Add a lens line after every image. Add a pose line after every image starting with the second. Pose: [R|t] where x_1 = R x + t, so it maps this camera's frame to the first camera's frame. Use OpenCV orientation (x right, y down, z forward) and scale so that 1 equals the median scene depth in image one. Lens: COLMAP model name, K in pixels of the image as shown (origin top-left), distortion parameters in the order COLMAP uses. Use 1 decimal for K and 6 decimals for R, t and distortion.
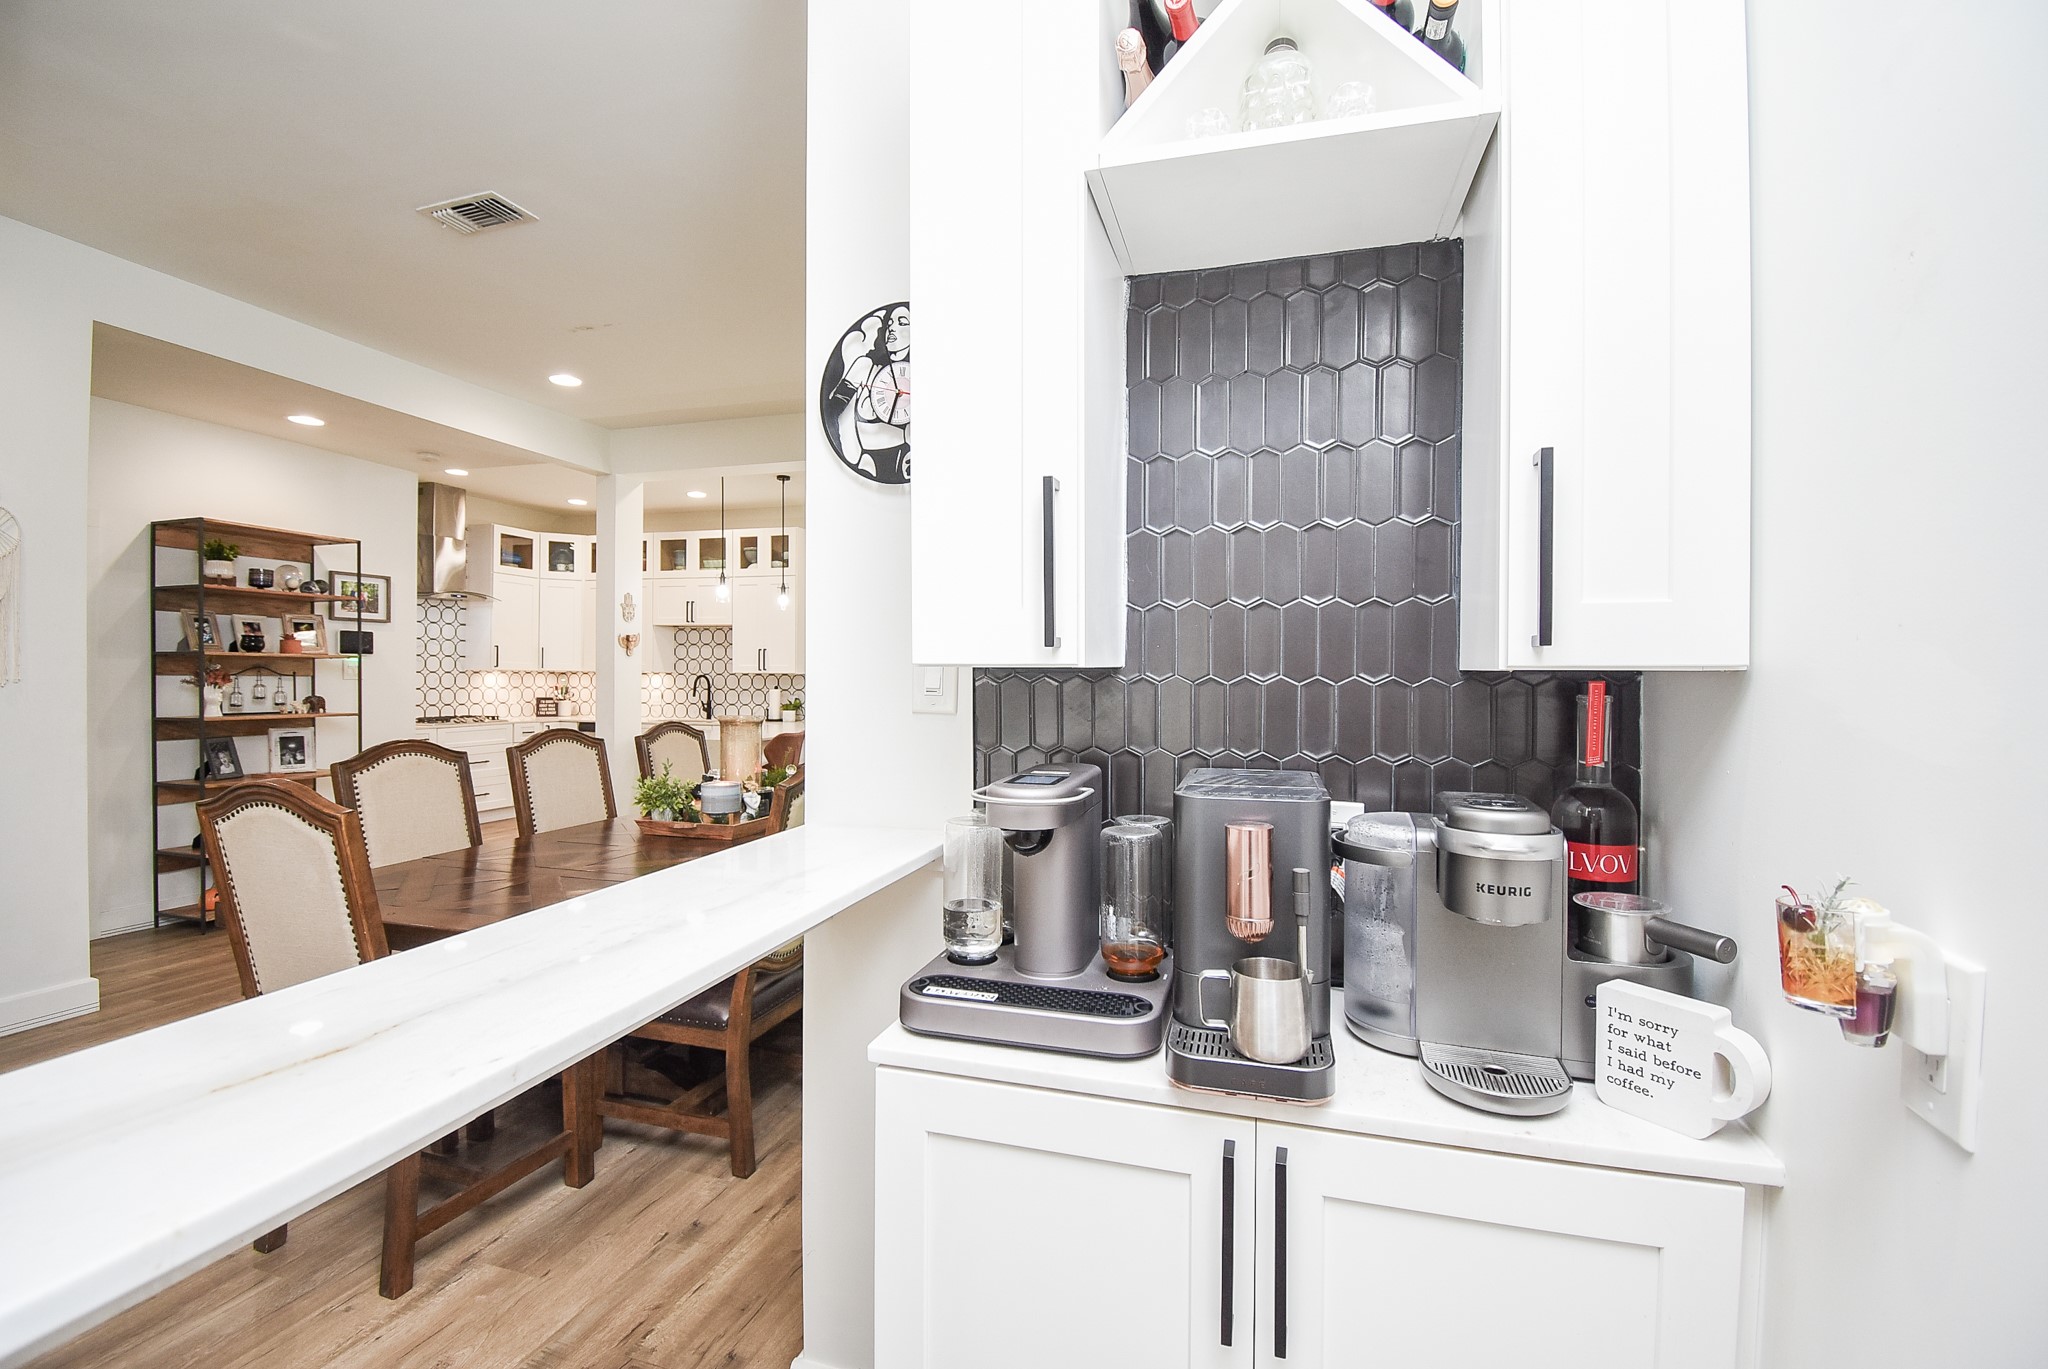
lens RADIAL K [[897.3, 0, 1022.0], [0, 897.3, 680.7], [0, 0, 1]] dist [0.002893, -0.006855]
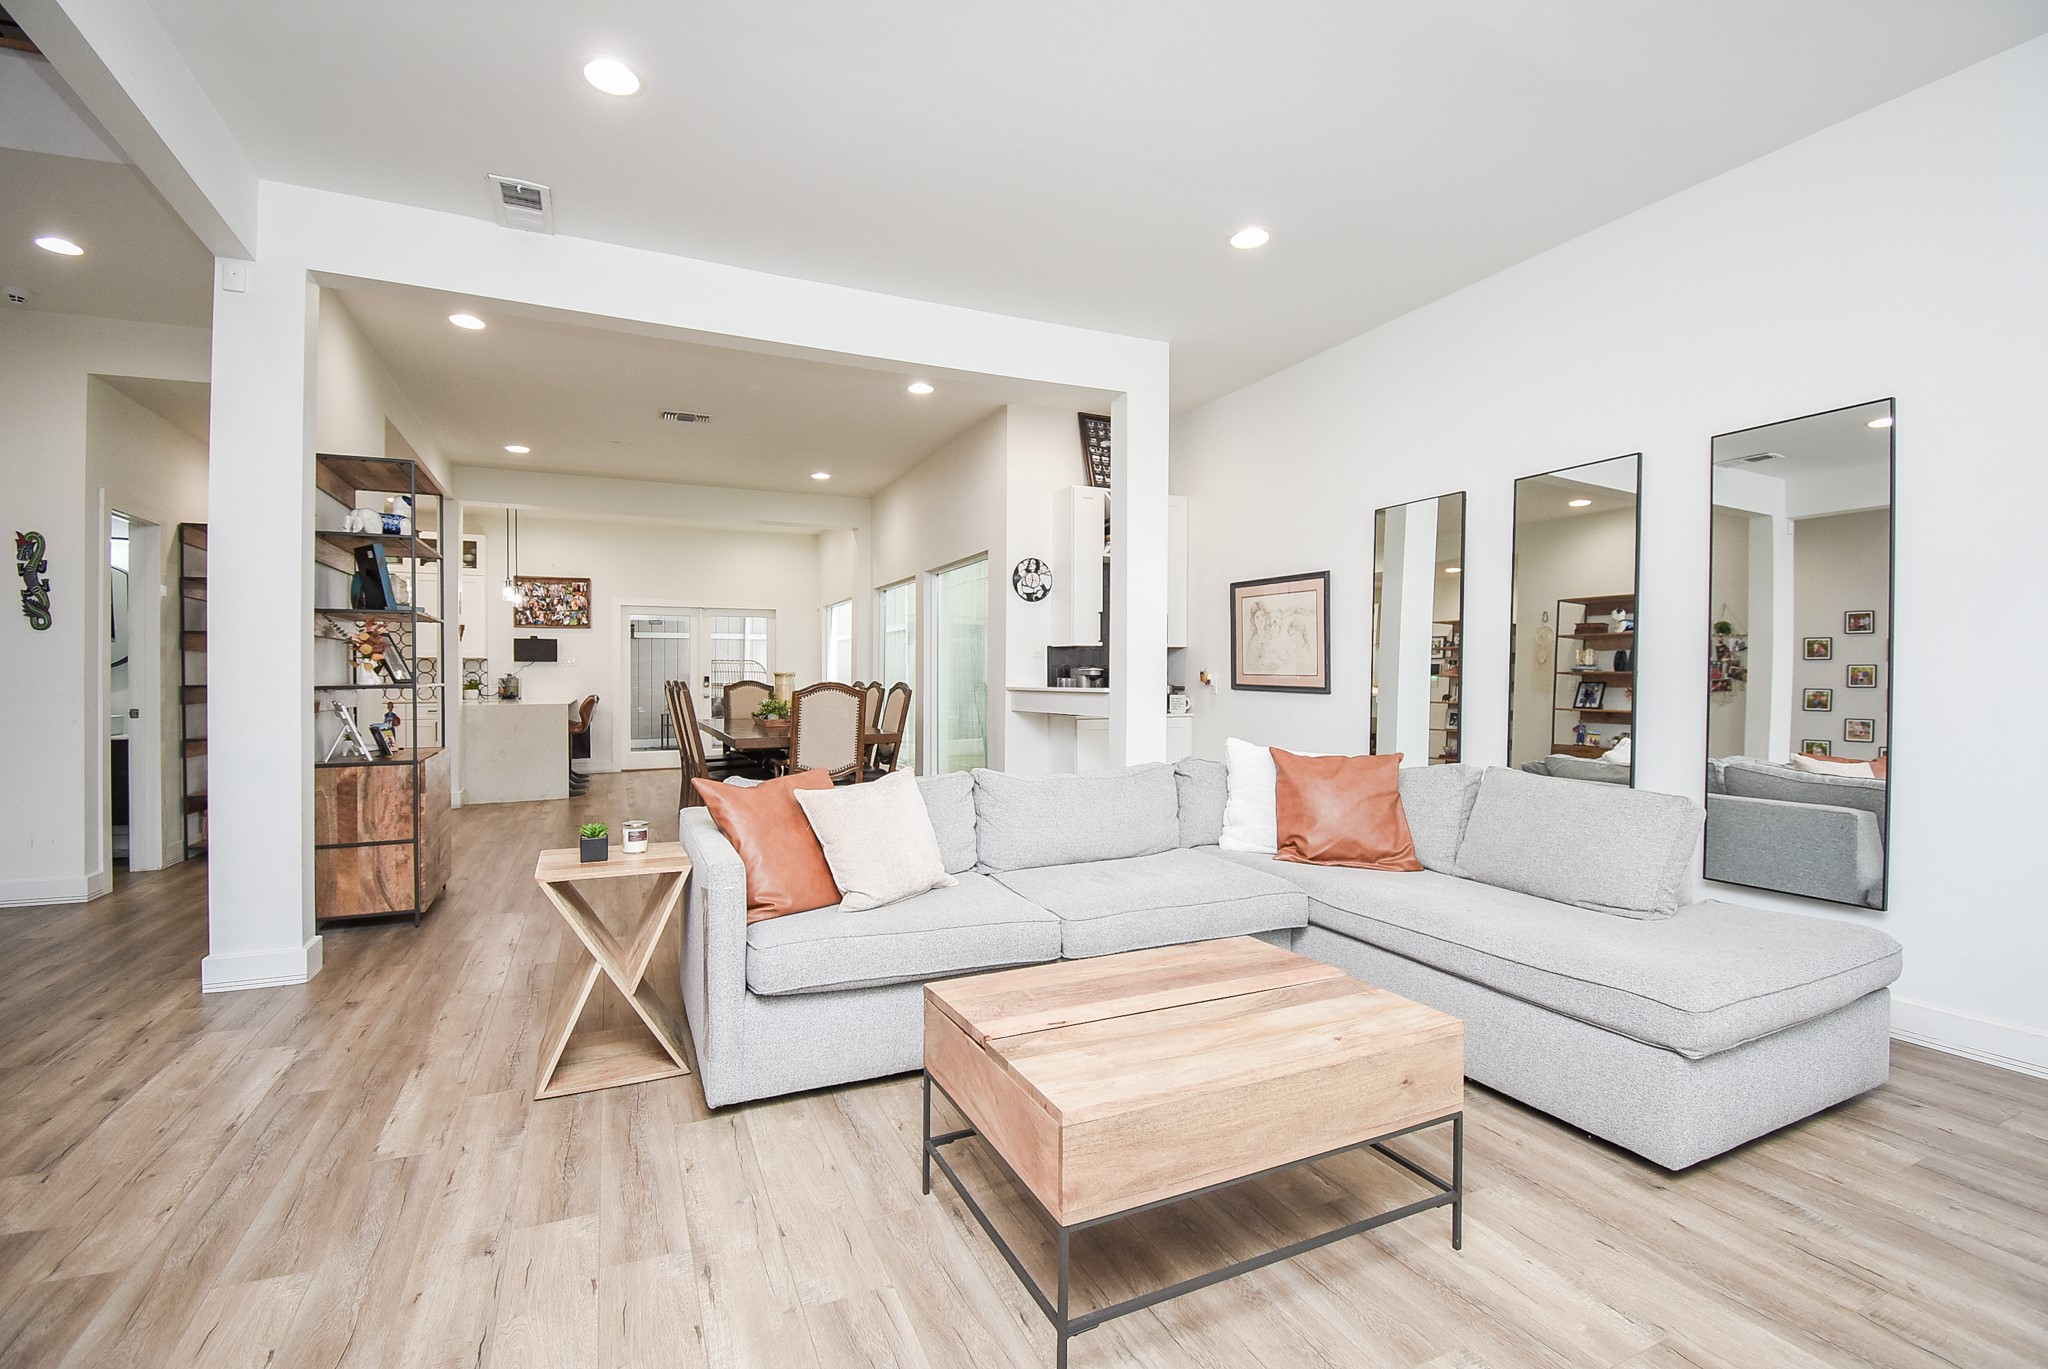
lens RADIAL K [[869.0, 0, 999.5], [0, 869.0, 679.1], [0, 0, 1]] dist [0.002563, -0.017593]
pose [[0.754285, -0.008388, 0.656494, -0.478750], [0.003383, 0.999955, 0.008890, 0.011295], [-0.656538, -0.004485, 0.754279, -0.302784]]
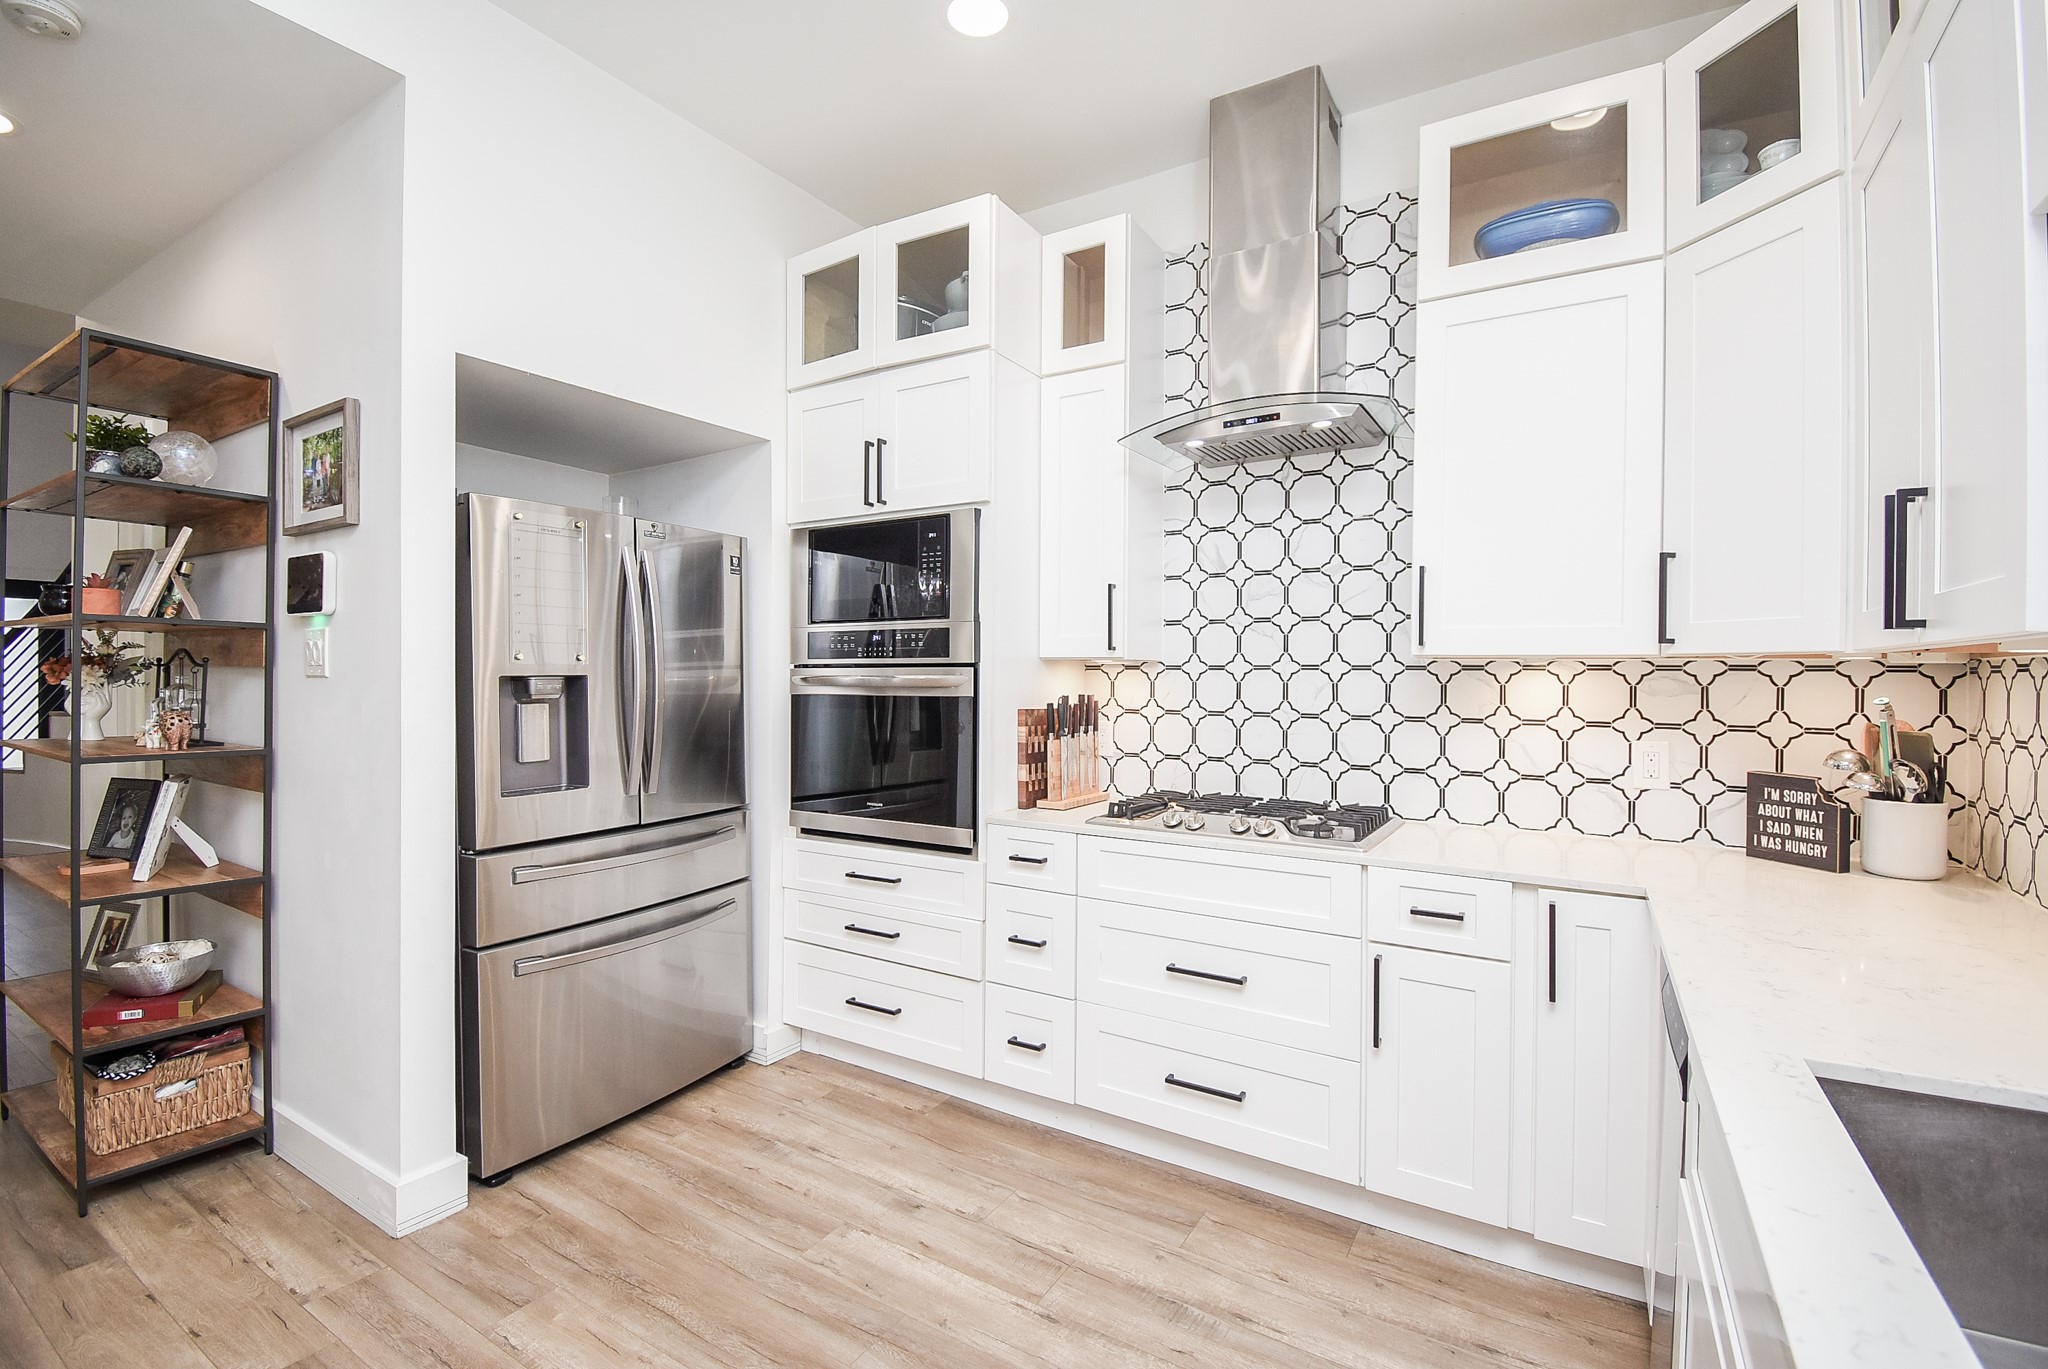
lens RADIAL K [[869.0, 0, 999.5], [0, 869.0, 679.1], [0, 0, 1]] dist [0.002563, -0.017593]
pose [[-0.248918, -0.005101, -0.968511, -0.290530], [-0.013637, 0.999905, -0.001761, -0.002780], [0.968429, 0.012769, -0.248964, 0.916748]]
